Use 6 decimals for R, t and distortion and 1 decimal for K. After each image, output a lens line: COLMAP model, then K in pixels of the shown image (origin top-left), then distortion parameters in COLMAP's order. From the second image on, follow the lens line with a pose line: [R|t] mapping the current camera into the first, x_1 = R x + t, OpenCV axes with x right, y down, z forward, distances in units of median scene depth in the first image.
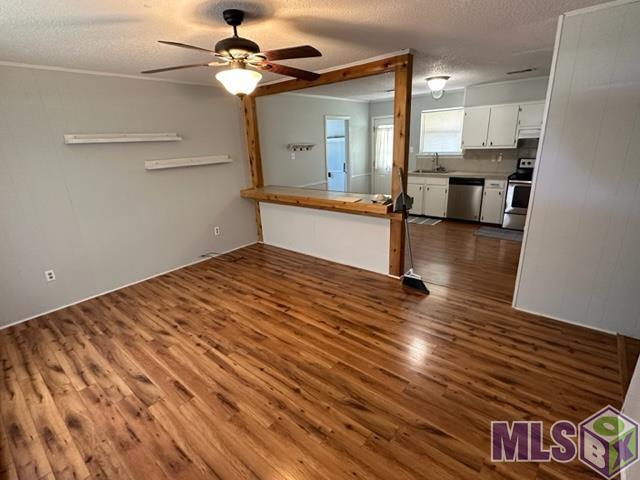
lens RADIAL K [[315.7, 0, 320.0], [0, 315.7, 240.3], [0, 0, 1]] dist [0.006867, 0.000439]
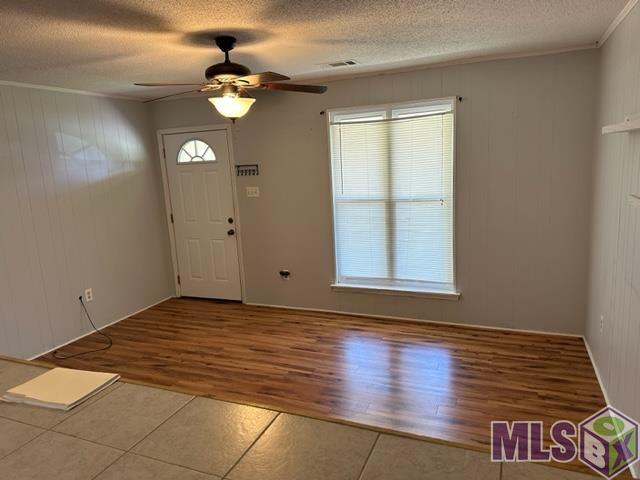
lens RADIAL K [[451.2, 0, 320.9], [0, 451.2, 237.1], [0, 0, 1]] dist [-0.003845, -0.002349]
pose [[-0.952003, 0.136725, -0.273857, -0.071599], [-0.004725, 0.888021, 0.459779, -0.729446], [0.306054, 0.439005, -0.844752, 2.299912]]
